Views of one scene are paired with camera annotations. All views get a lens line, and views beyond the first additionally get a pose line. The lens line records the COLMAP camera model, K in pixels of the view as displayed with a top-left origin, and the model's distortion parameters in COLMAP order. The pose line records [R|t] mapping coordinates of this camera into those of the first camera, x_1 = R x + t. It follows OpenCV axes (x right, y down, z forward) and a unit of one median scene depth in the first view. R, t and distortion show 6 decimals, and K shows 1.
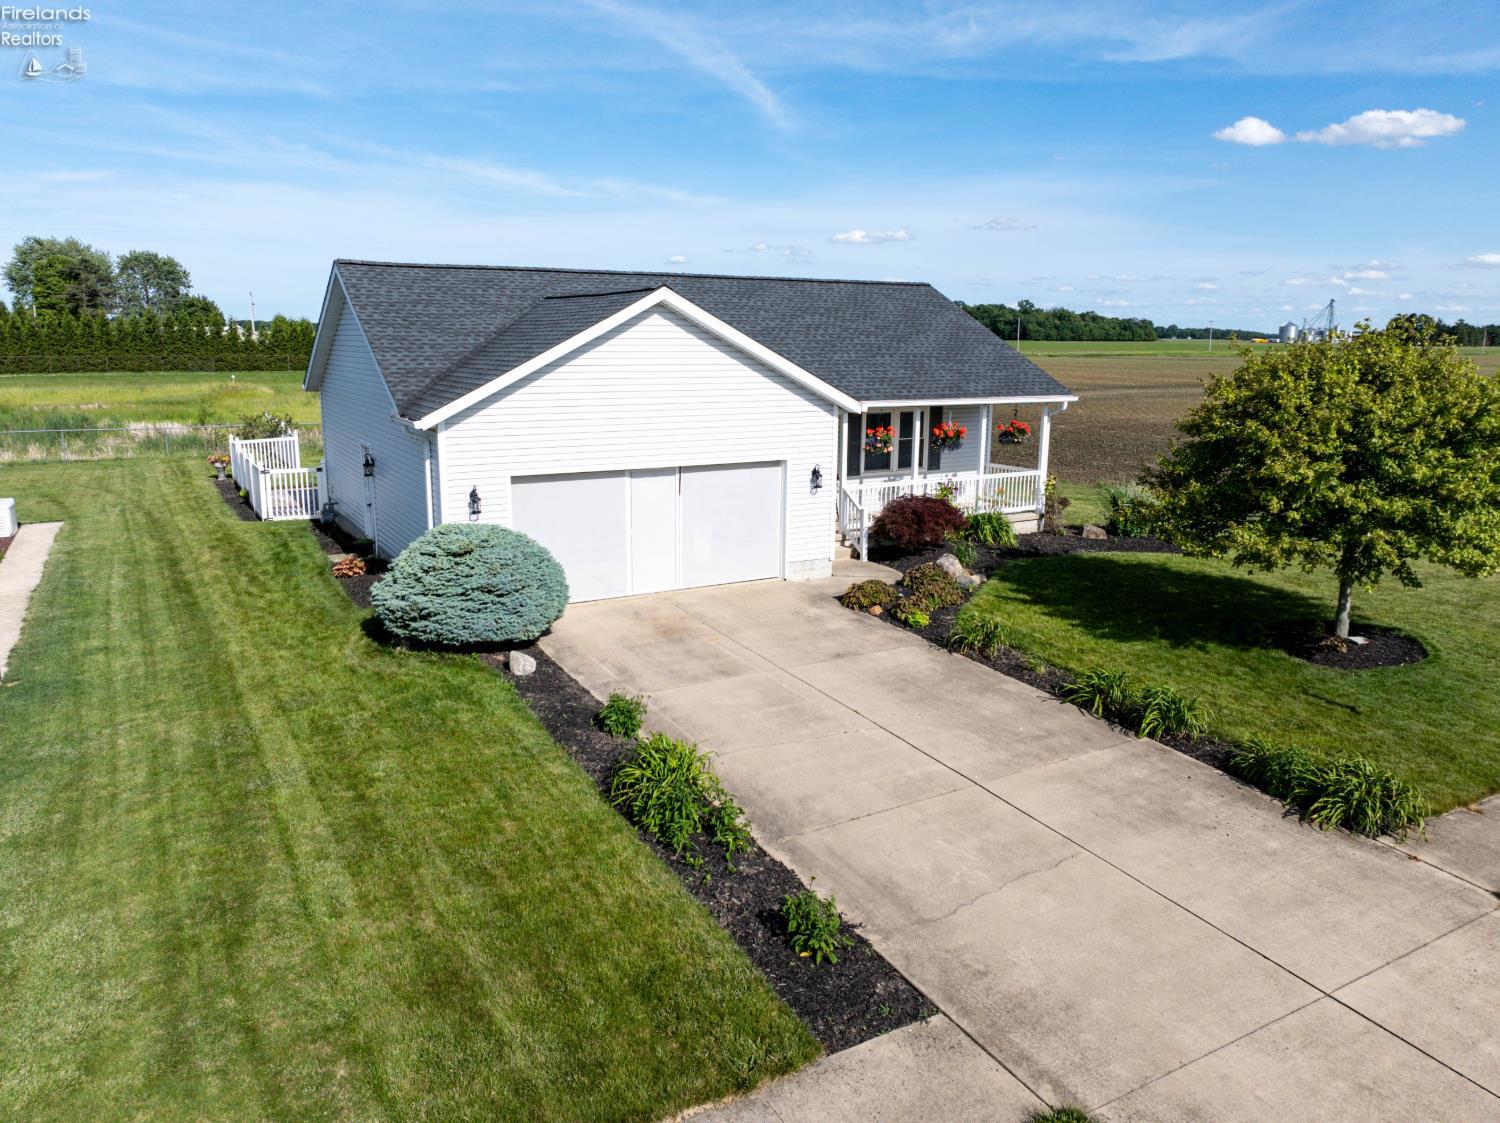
lens RADIAL K [[1057.2, 0, 749.1], [0, 1057.2, 559.5], [0, 0, 1]] dist [-0.046444, 0.021505]
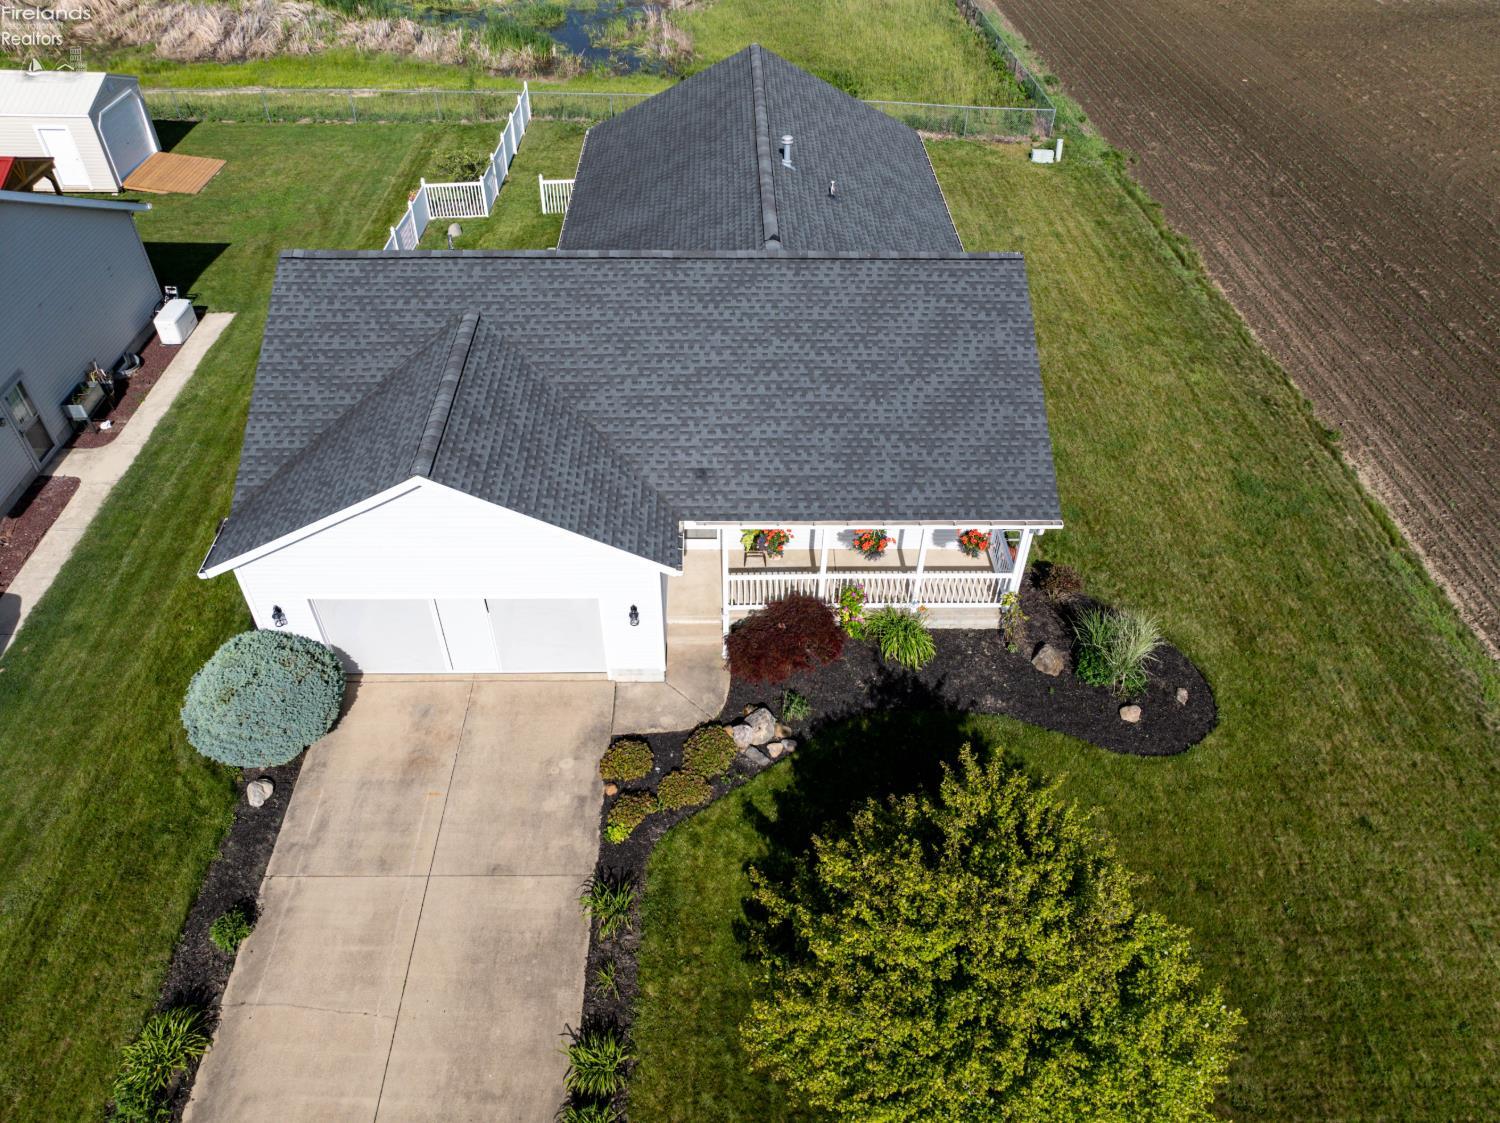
lens RADIAL K [[1055.6, 0, 748.5], [0, 1055.6, 559.9], [0, 0, 1]] dist [-0.035715, -0.000137]
pose [[0.873275, 0.333590, -0.355117, 0.595822], [-0.111641, 0.846462, 0.520613, -0.785037], [0.474264, -0.414993, 0.776437, 0.384745]]
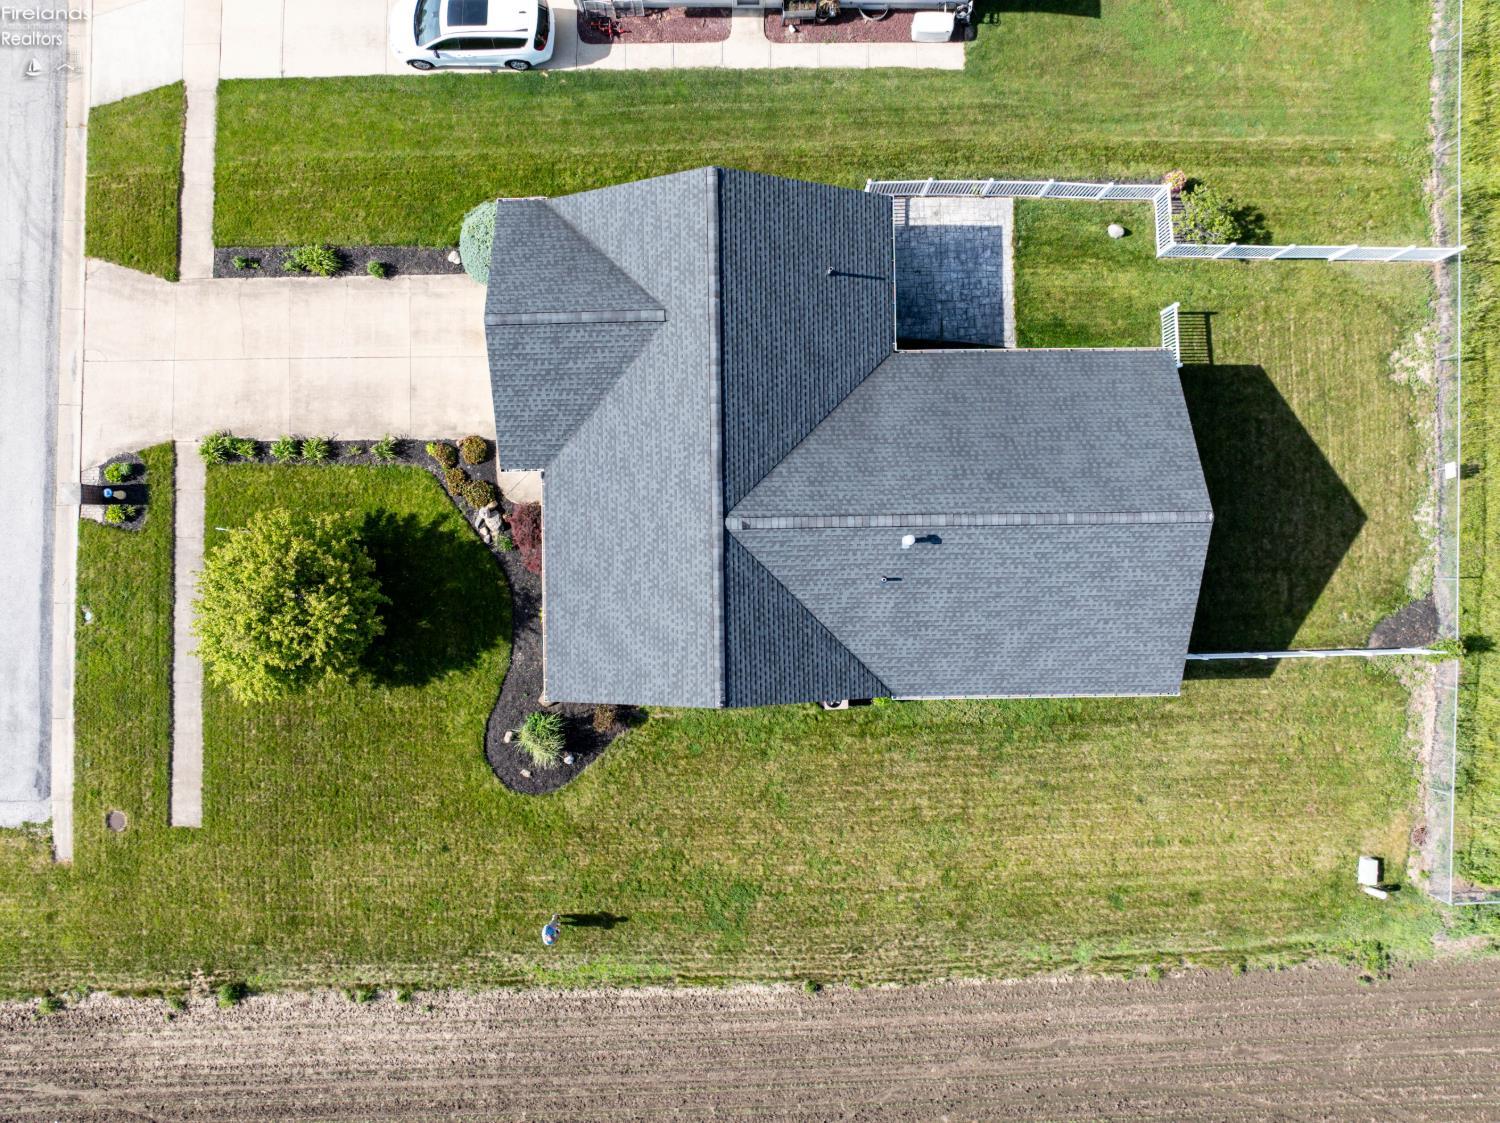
lens RADIAL K [[1057.2, 0, 749.1], [0, 1057.2, 559.5], [0, 0, 1]] dist [-0.046444, 0.021505]
pose [[-0.495130, 0.868733, -0.012178, 0.071733], [-0.183665, -0.090958, 0.978772, -2.212388], [0.849184, 0.486856, 0.204592, 1.293932]]
